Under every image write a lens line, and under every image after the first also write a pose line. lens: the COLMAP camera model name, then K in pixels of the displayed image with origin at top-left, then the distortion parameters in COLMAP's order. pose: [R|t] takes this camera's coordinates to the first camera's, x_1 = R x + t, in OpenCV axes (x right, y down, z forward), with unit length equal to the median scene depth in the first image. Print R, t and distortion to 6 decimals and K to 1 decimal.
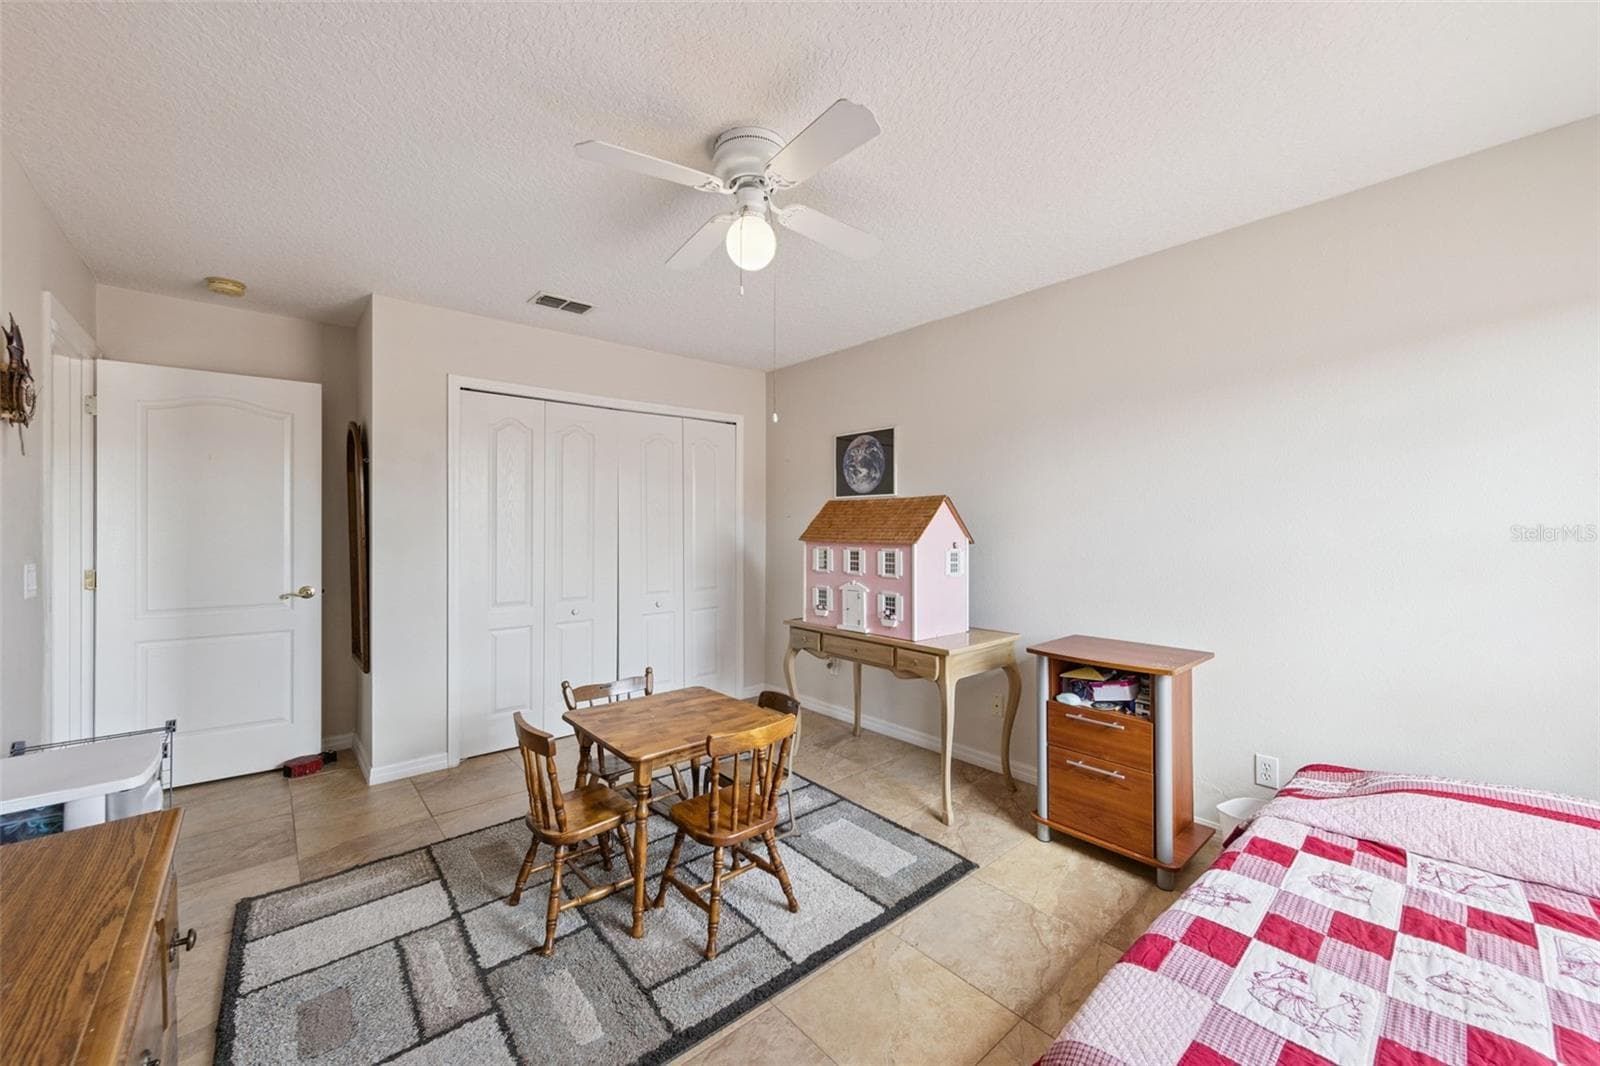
lens RADIAL K [[616.1, 0, 807.4], [0, 616.1, 526.2], [0, 0, 1]] dist [0.001247, -0.000111]
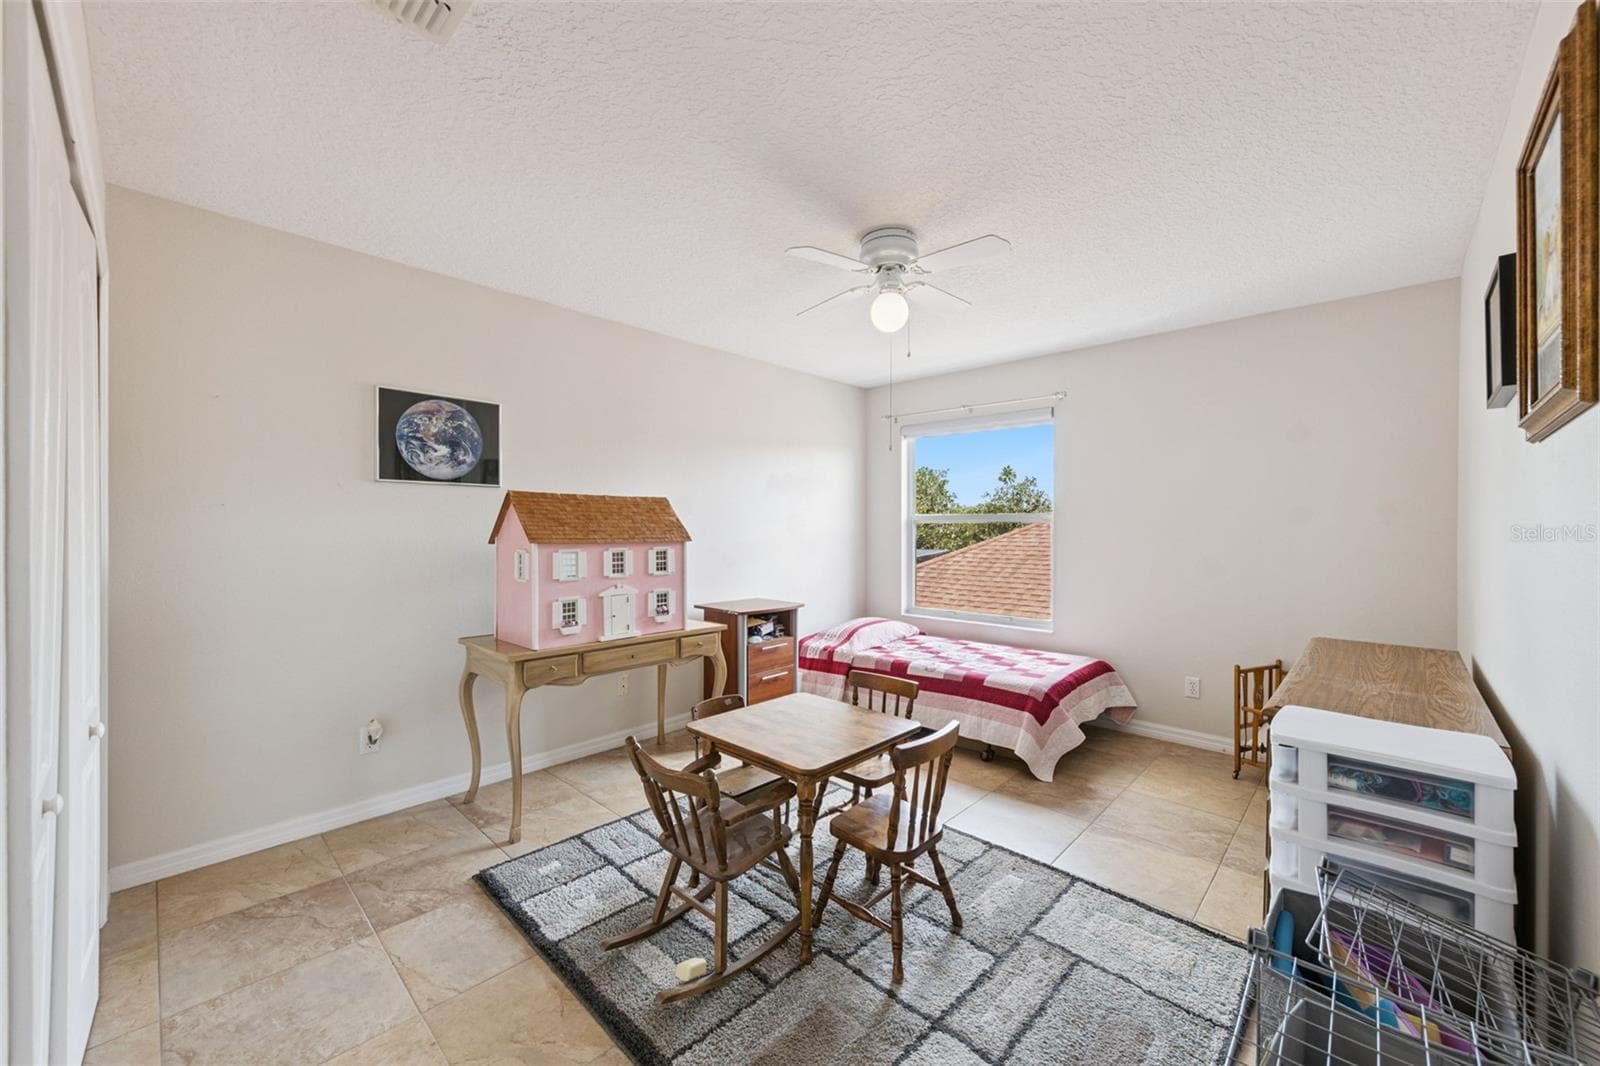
lens RADIAL K [[616.1, 0, 805.9], [0, 616.1, 529.8], [0, 0, 1]] dist [0.001247, -0.000111]
pose [[-0.094857, -0.003922, 0.995483, -0.864484], [-0.001852, 0.999991, 0.003764, 0.003540], [-0.995489, -0.001487, -0.094863, 0.808990]]
